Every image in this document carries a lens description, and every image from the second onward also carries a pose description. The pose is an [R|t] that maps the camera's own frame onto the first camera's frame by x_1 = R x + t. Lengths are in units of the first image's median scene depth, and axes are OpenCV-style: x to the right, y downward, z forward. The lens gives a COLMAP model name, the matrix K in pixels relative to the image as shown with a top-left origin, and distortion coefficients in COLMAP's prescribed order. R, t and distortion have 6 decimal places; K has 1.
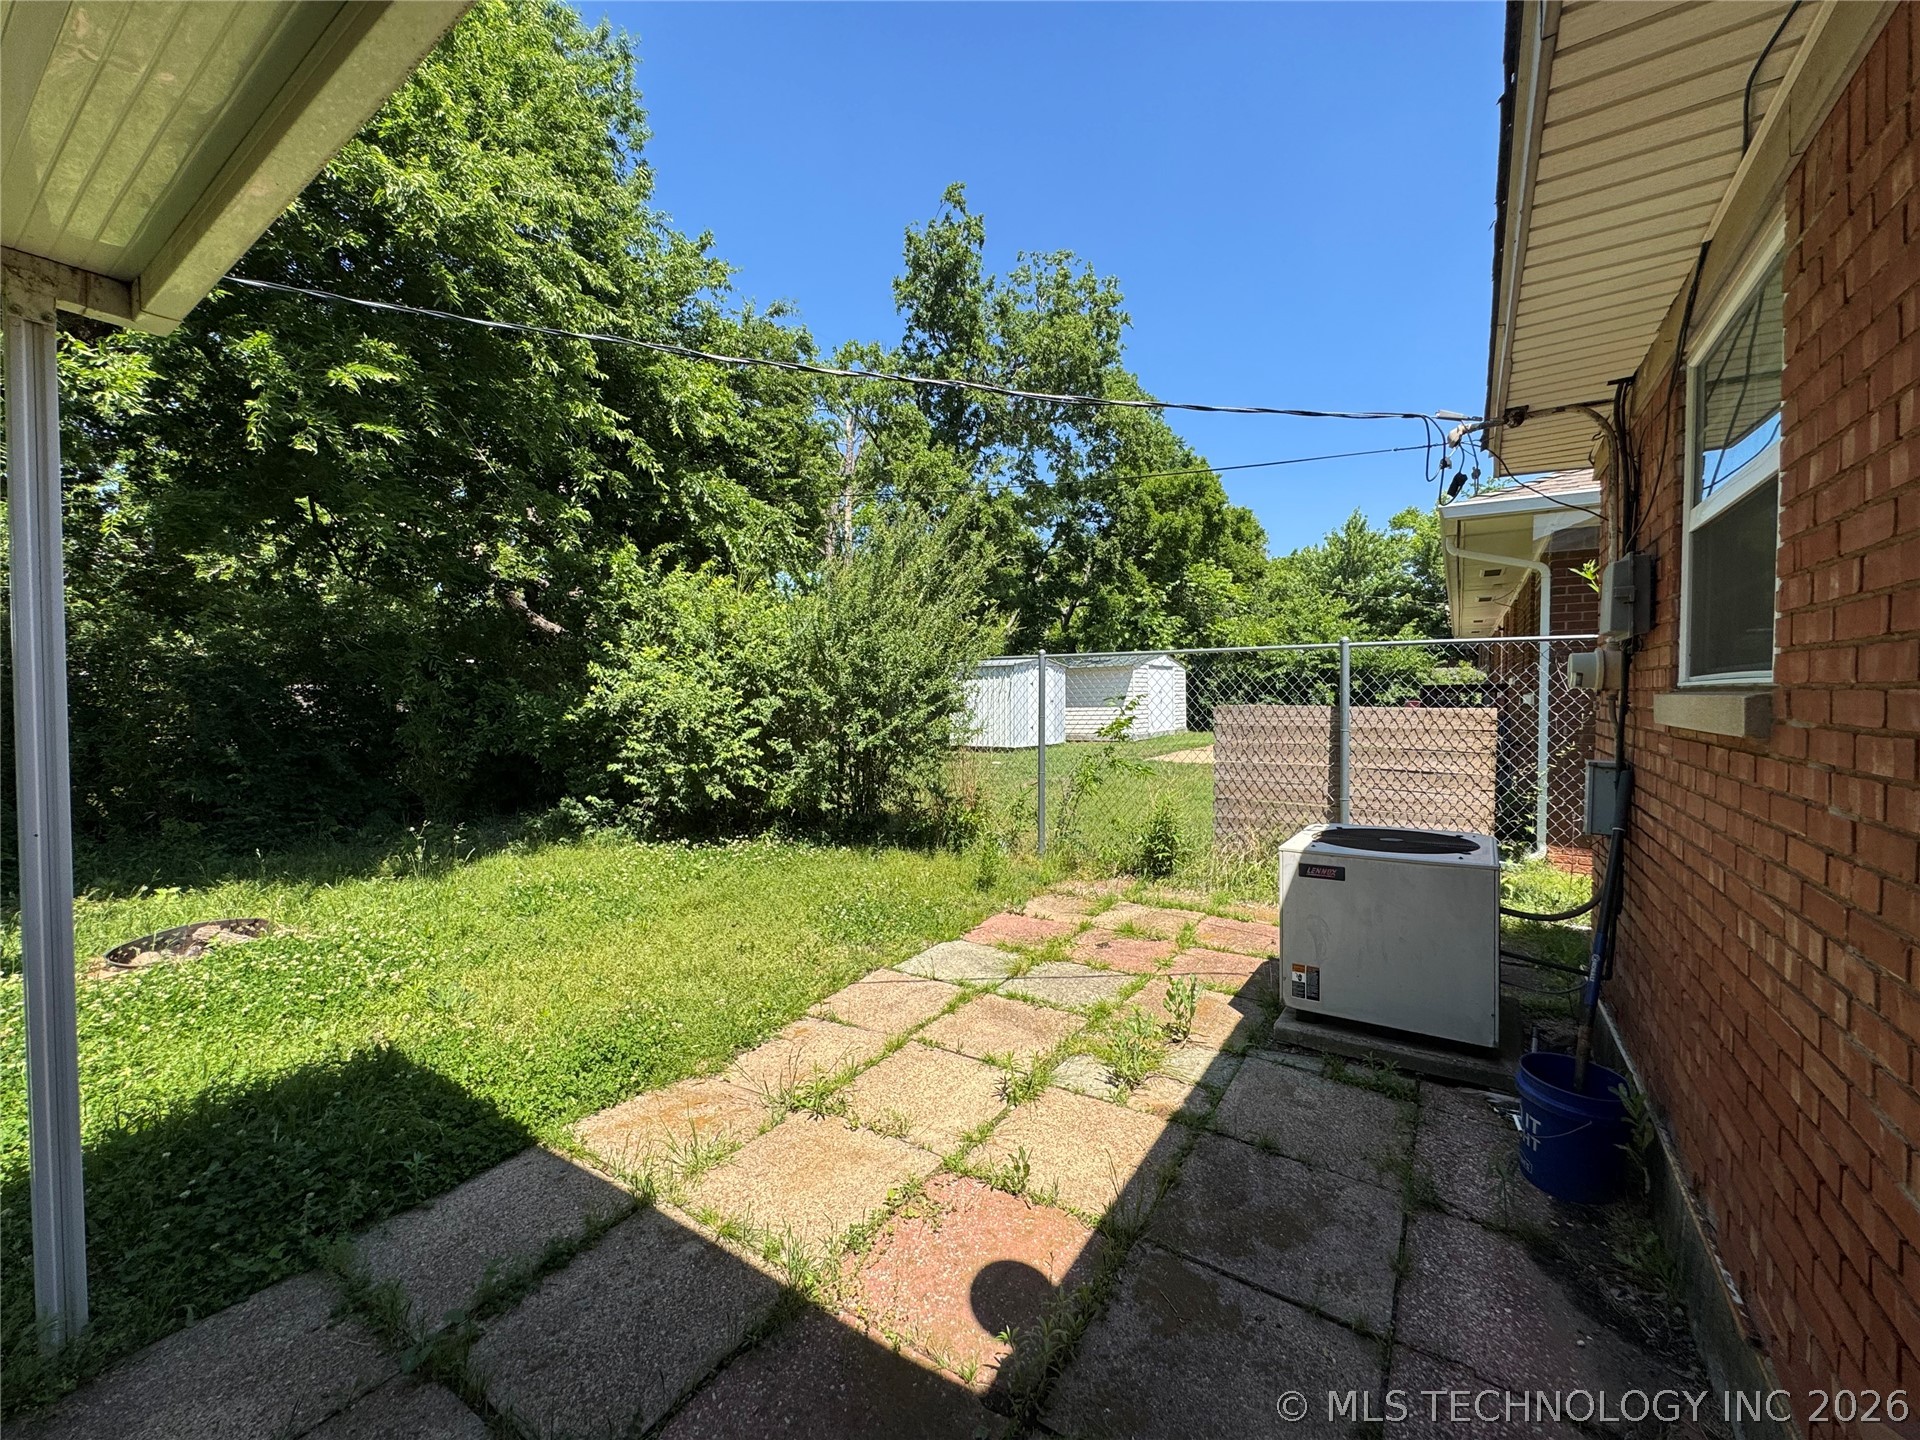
lens RADIAL K [[769.4, 0, 958.3], [0, 769.4, 709.0], [0, 0, 1]] dist [-0.006235, 0.001515]
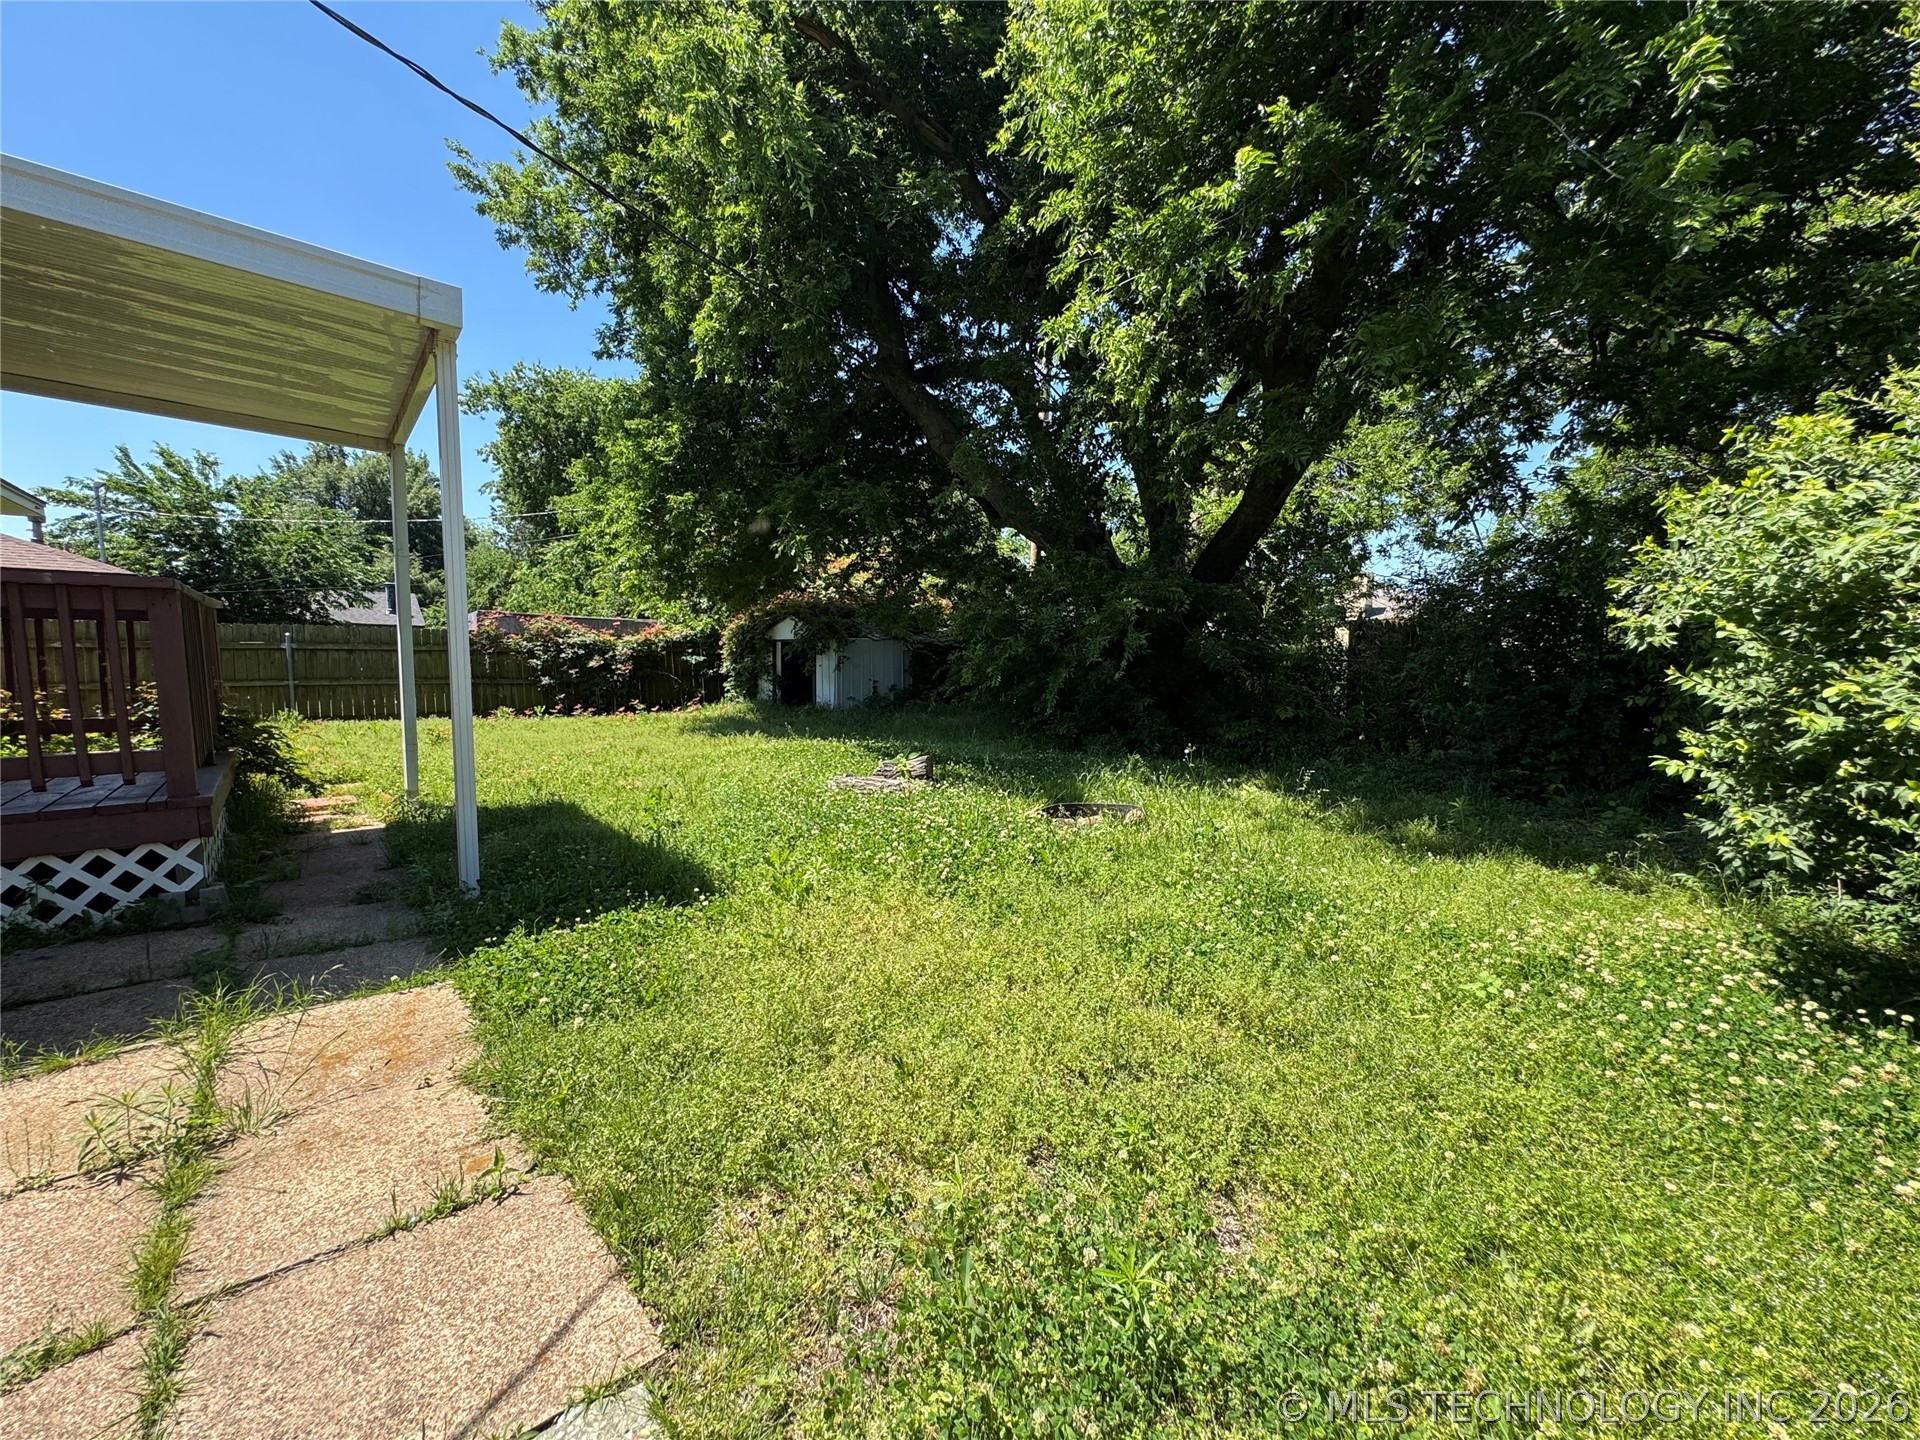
lens RADIAL K [[769.4, 0, 959.6], [0, 769.4, 720.6], [0, 0, 1]] dist [-0.006235, 0.001515]
pose [[-0.279503, 0.088966, -0.956014, 0.082687], [-0.037138, 0.993951, 0.103355, 0.038376], [0.959426, 0.064392, -0.274509, 0.747581]]
